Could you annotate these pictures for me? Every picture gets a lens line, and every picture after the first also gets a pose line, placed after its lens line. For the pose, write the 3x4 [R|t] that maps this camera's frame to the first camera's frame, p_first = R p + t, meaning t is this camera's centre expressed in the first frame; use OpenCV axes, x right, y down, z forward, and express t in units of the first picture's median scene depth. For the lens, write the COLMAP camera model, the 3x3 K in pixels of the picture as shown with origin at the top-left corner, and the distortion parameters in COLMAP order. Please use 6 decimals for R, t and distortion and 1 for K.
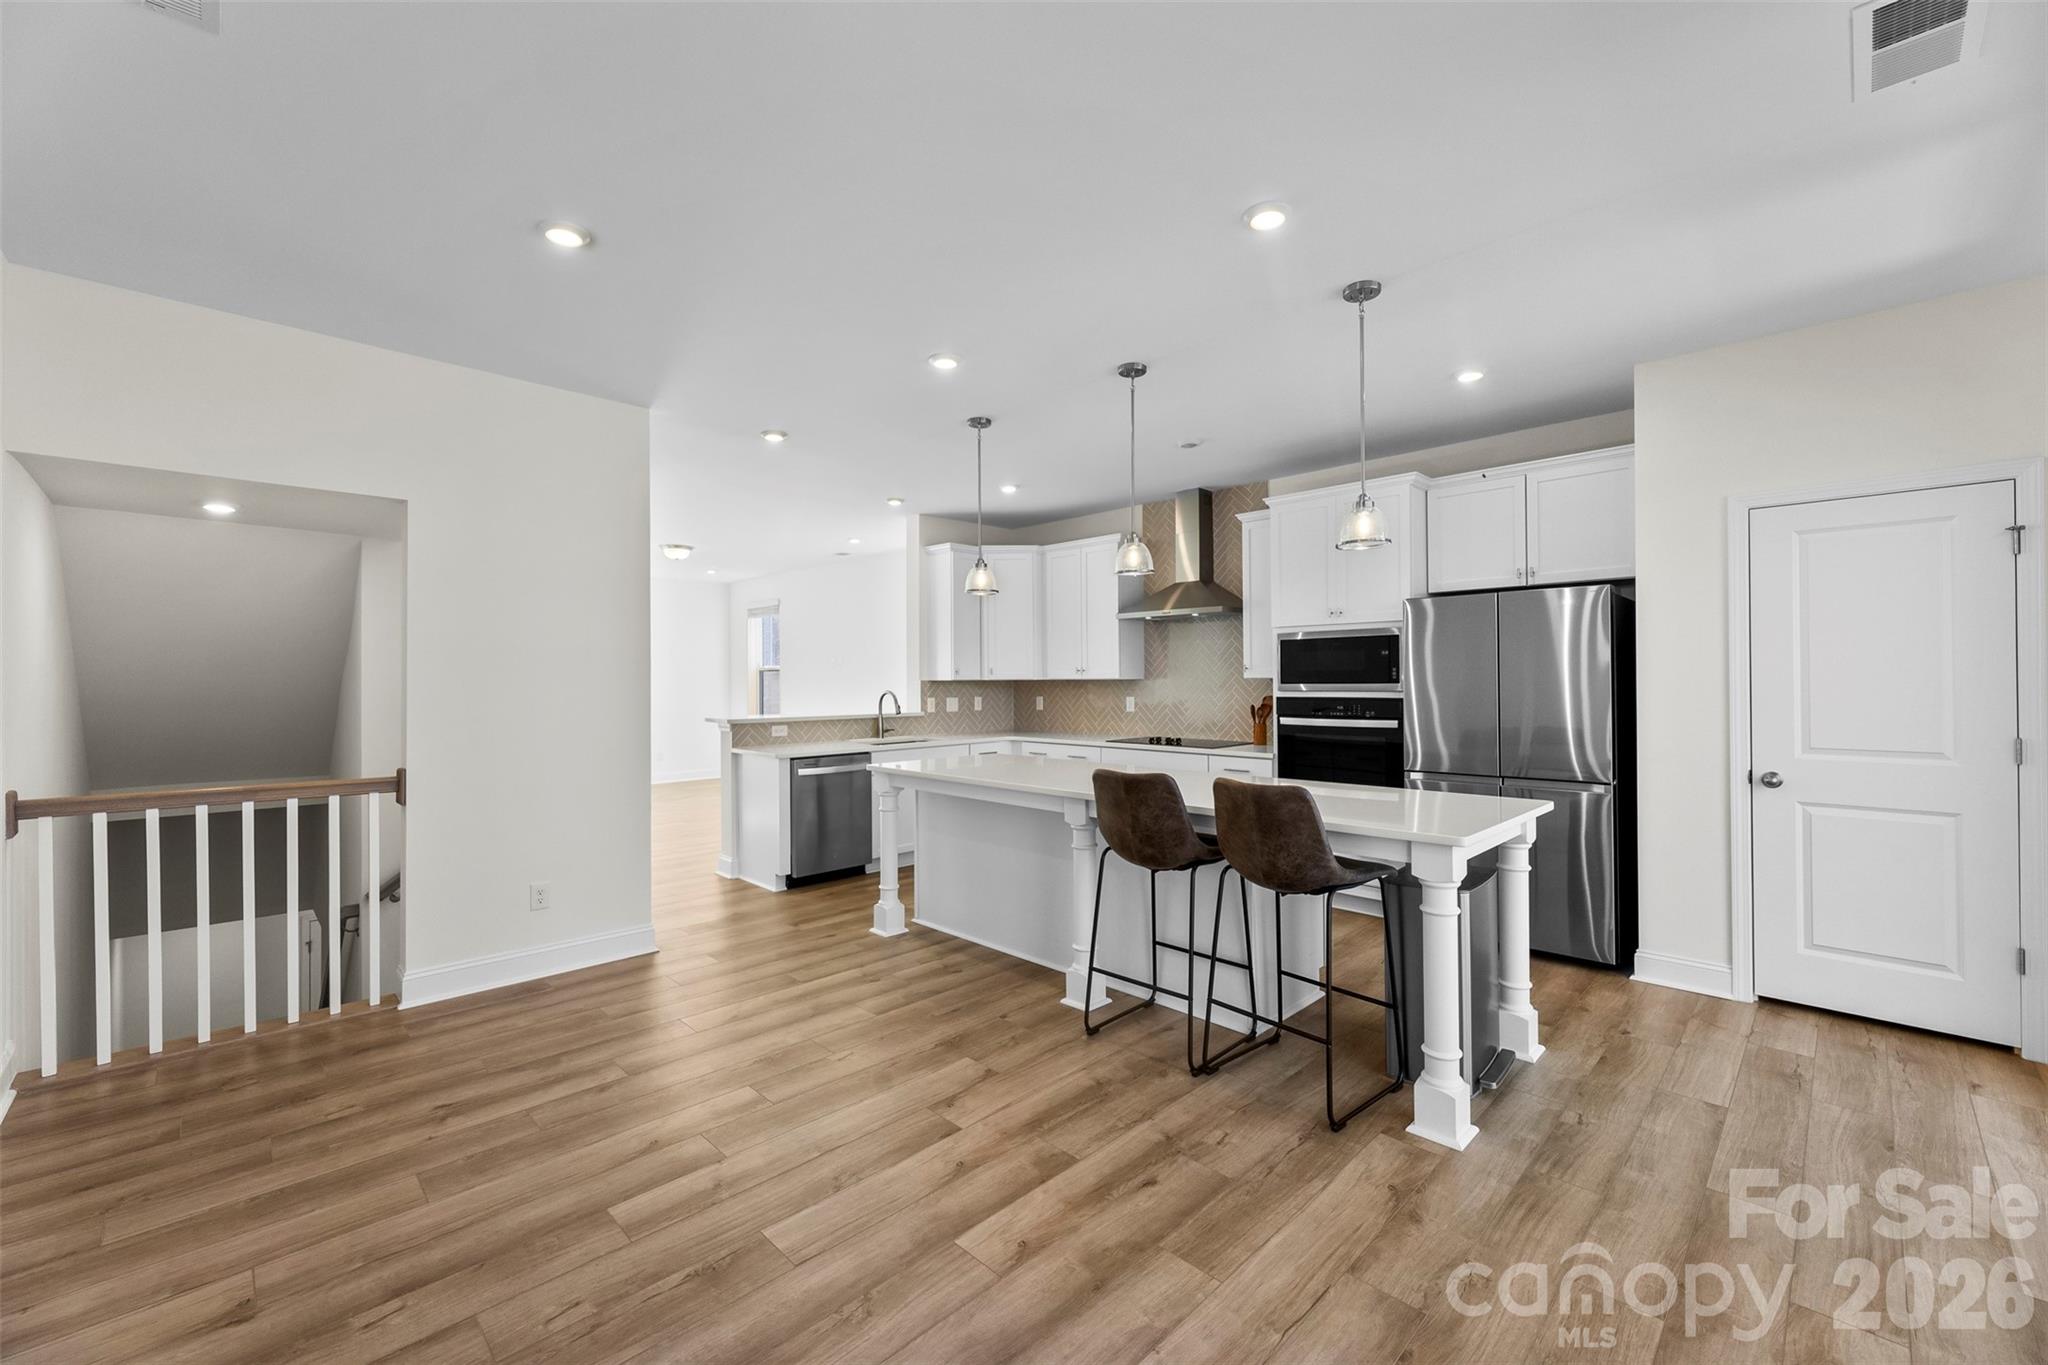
lens RADIAL K [[829.1, 0, 1022.2], [0, 829.1, 672.5], [0, 0, 1]] dist [-0.003117, -0.000493]
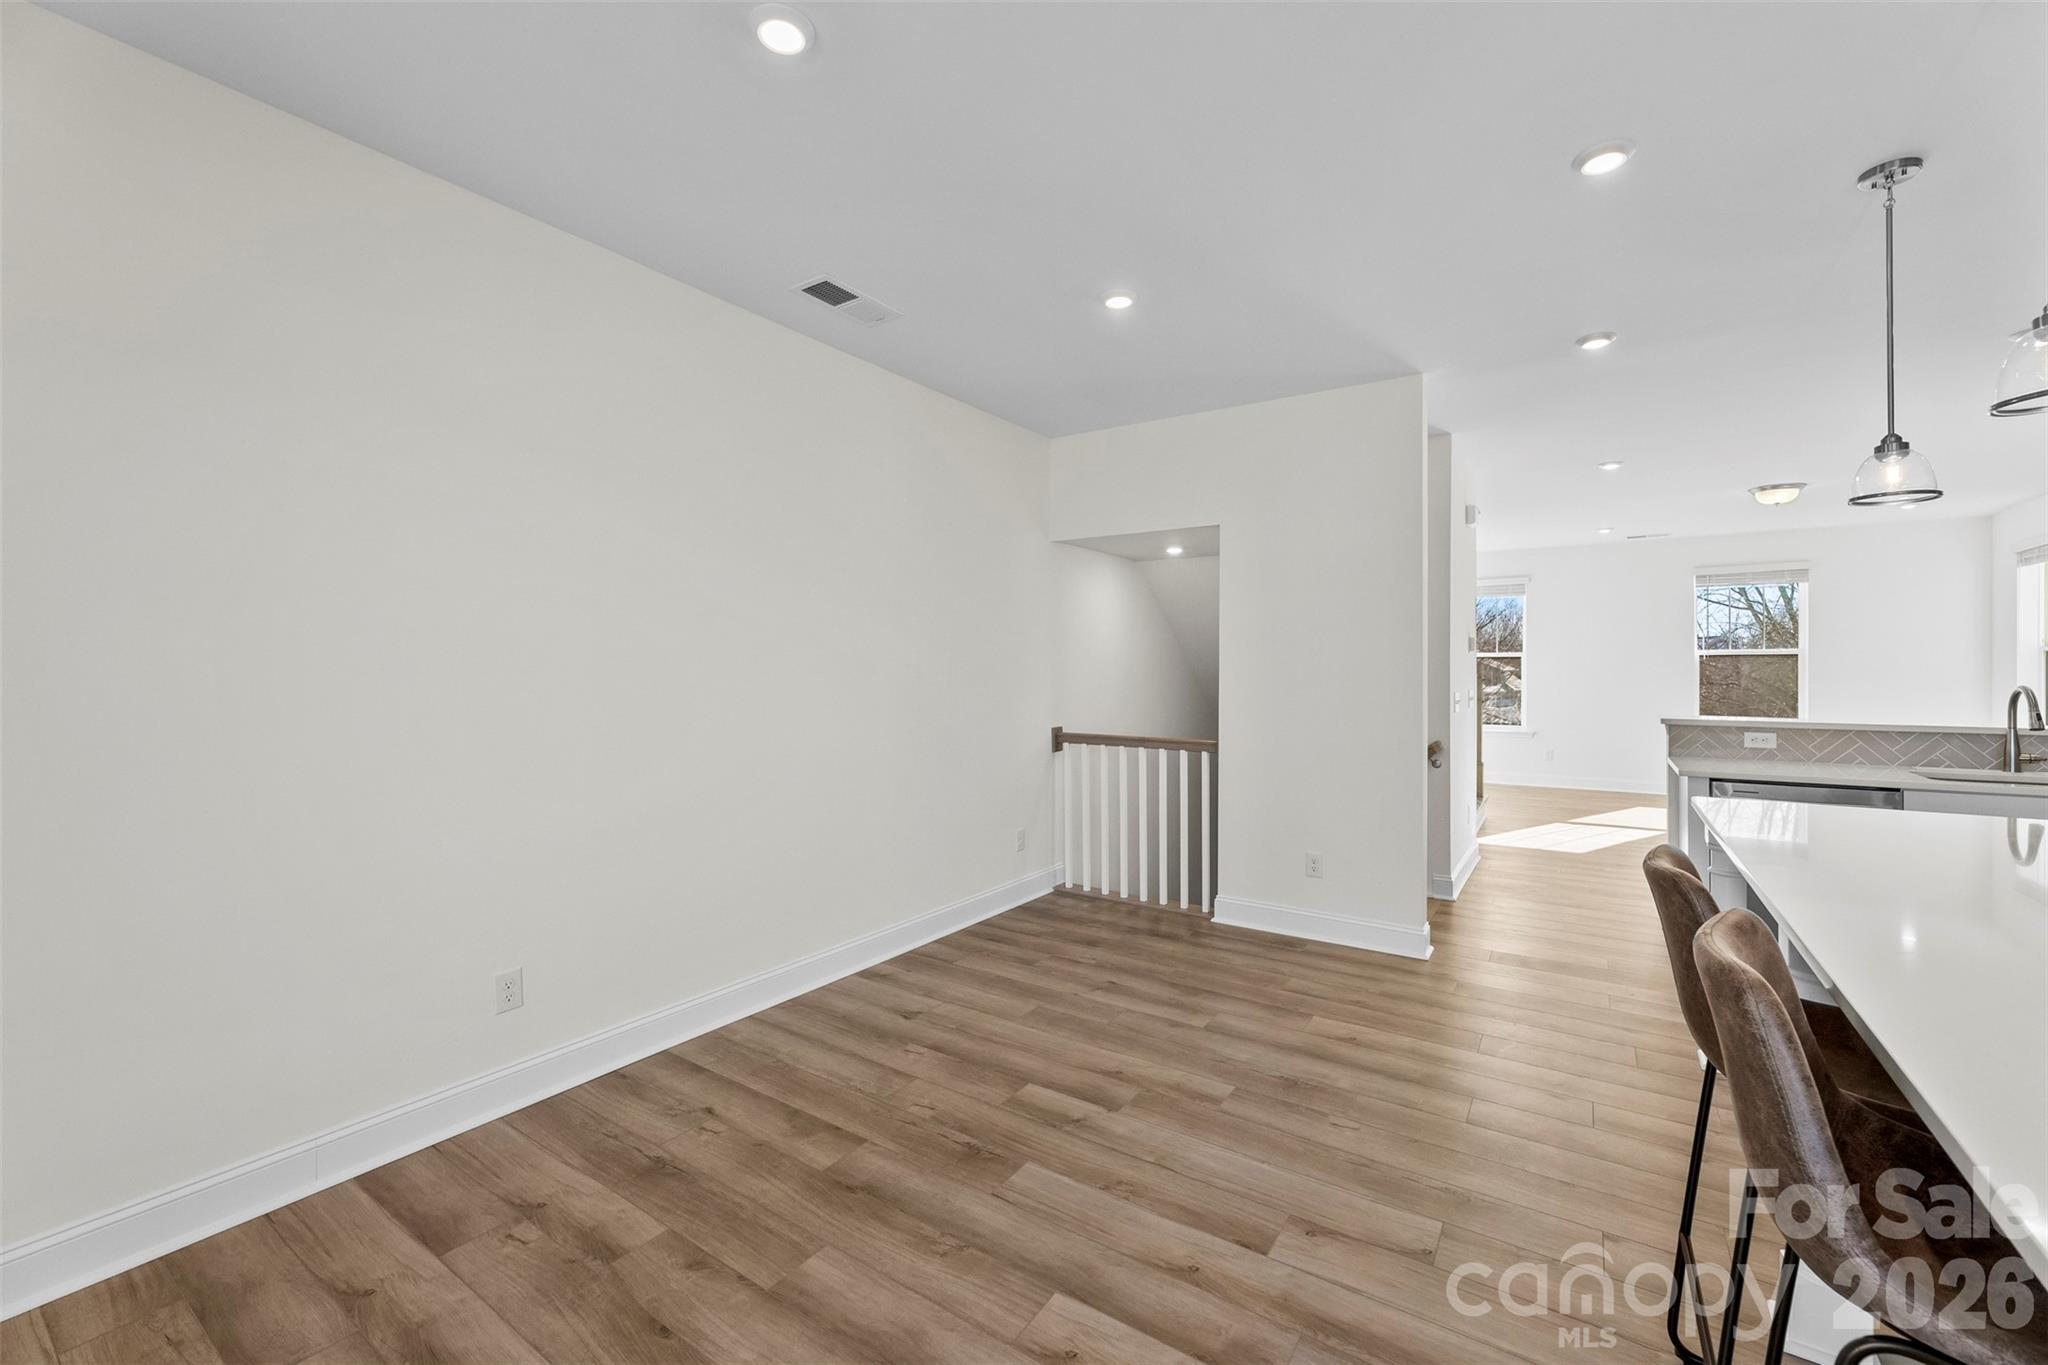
lens RADIAL K [[829.1, 0, 1022.2], [0, 829.1, 672.5], [0, 0, 1]] dist [-0.003117, -0.000493]
pose [[0.190506, 0.009334, -0.981642, 0.494688], [0.008498, 0.999902, 0.011157, 0.001542], [0.981649, -0.010467, 0.190408, 0.501555]]
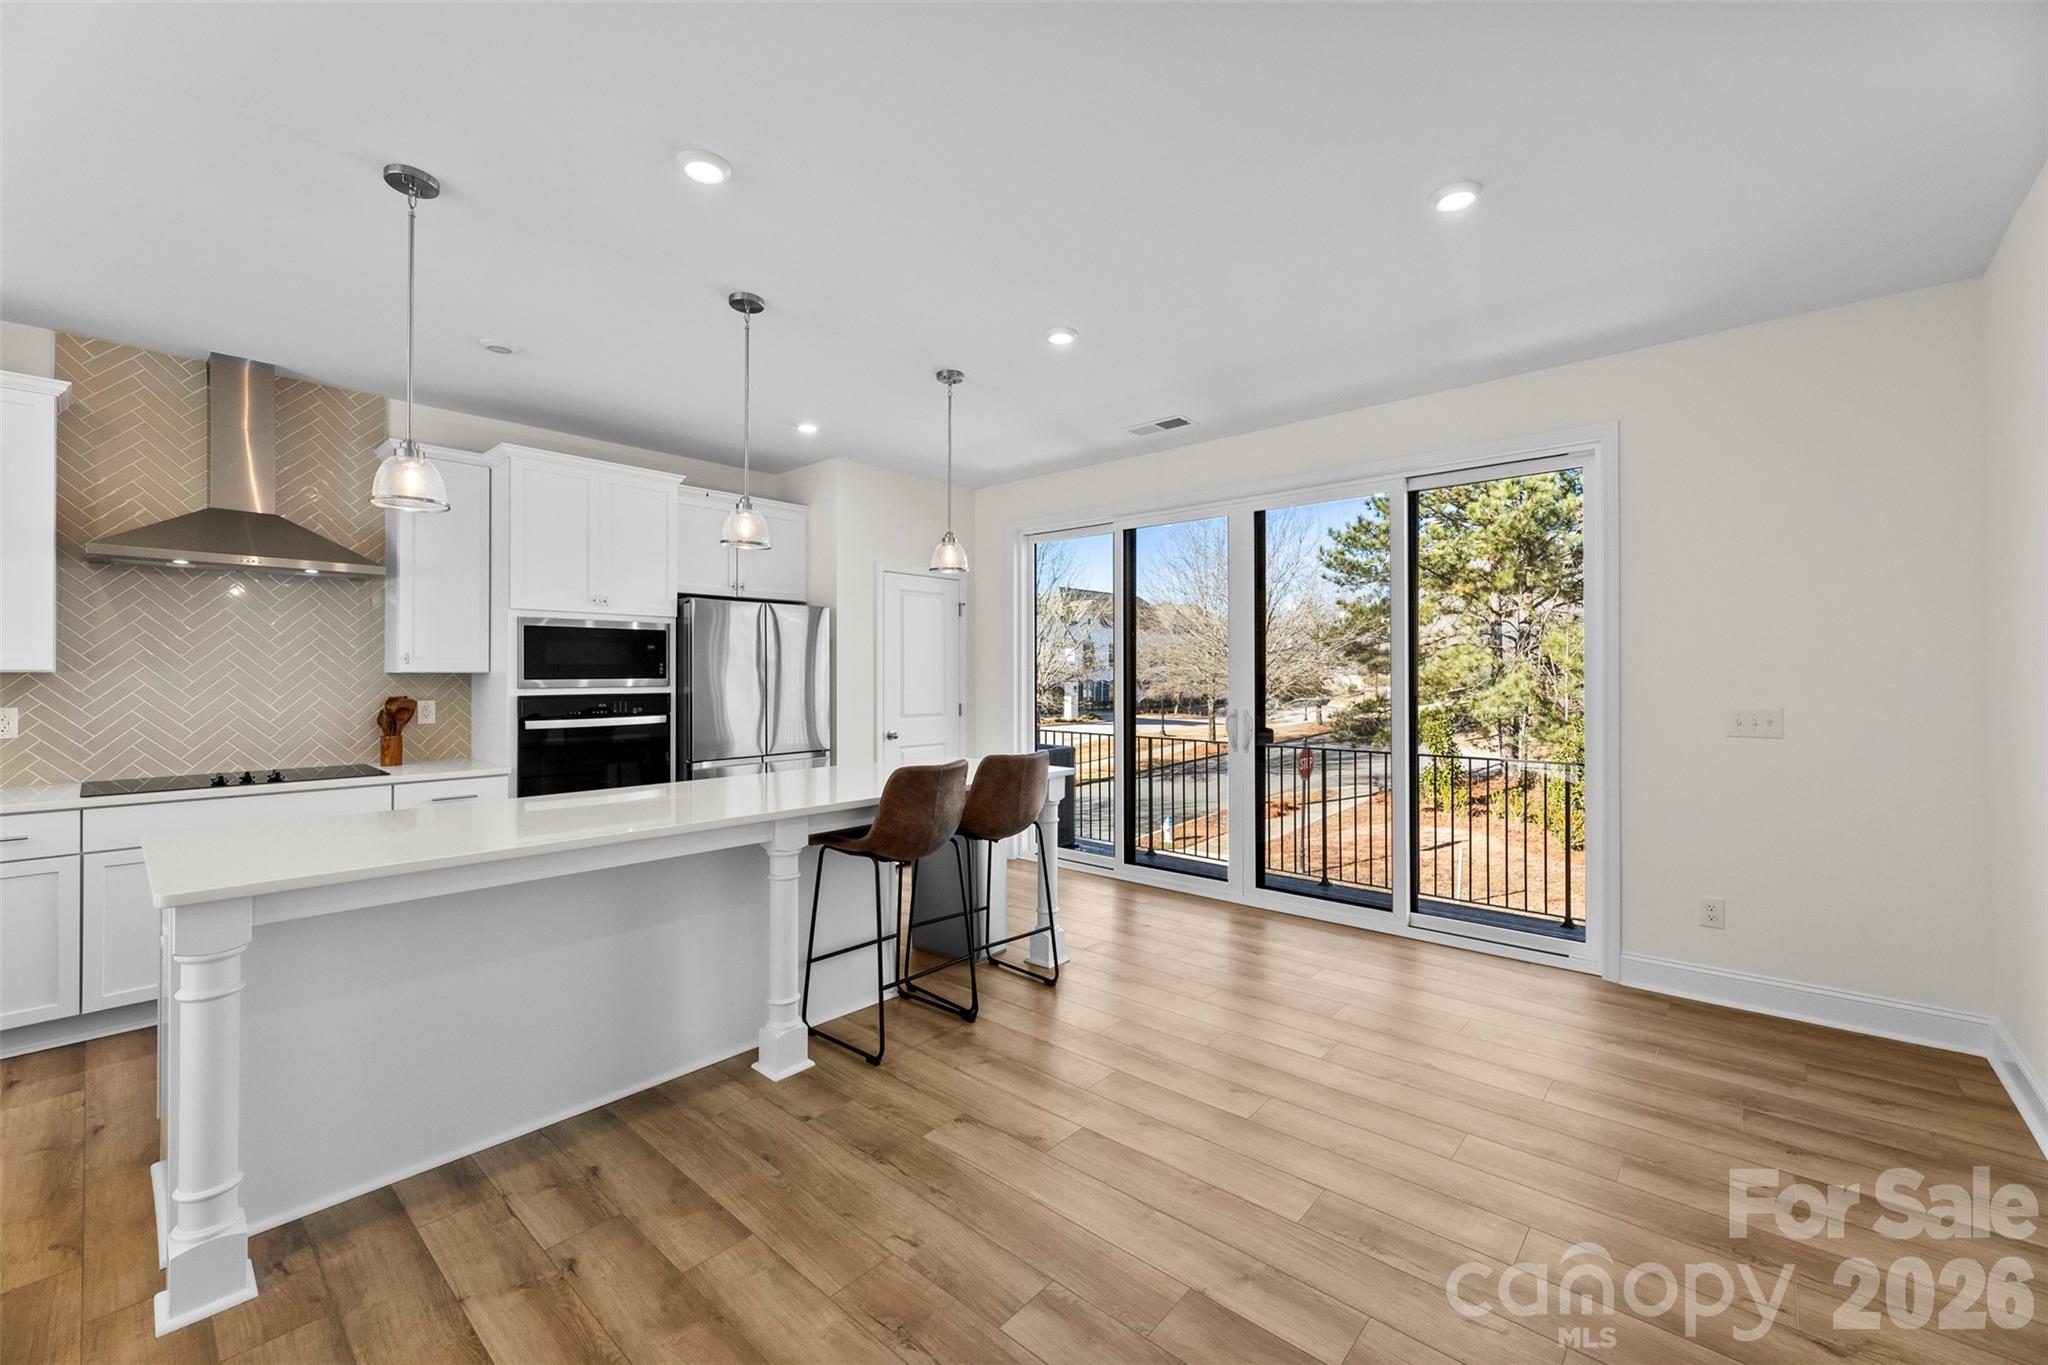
lens RADIAL K [[827.2, 0, 1030.2], [0, 827.2, 673.4], [0, 0, 1]] dist [0.002131, 0.000091]
pose [[-0.066265, 0.005059, 0.997789, -0.827533], [-0.007504, 0.999956, -0.005568, 0.013324], [-0.997774, -0.007856, -0.066224, 0.889590]]
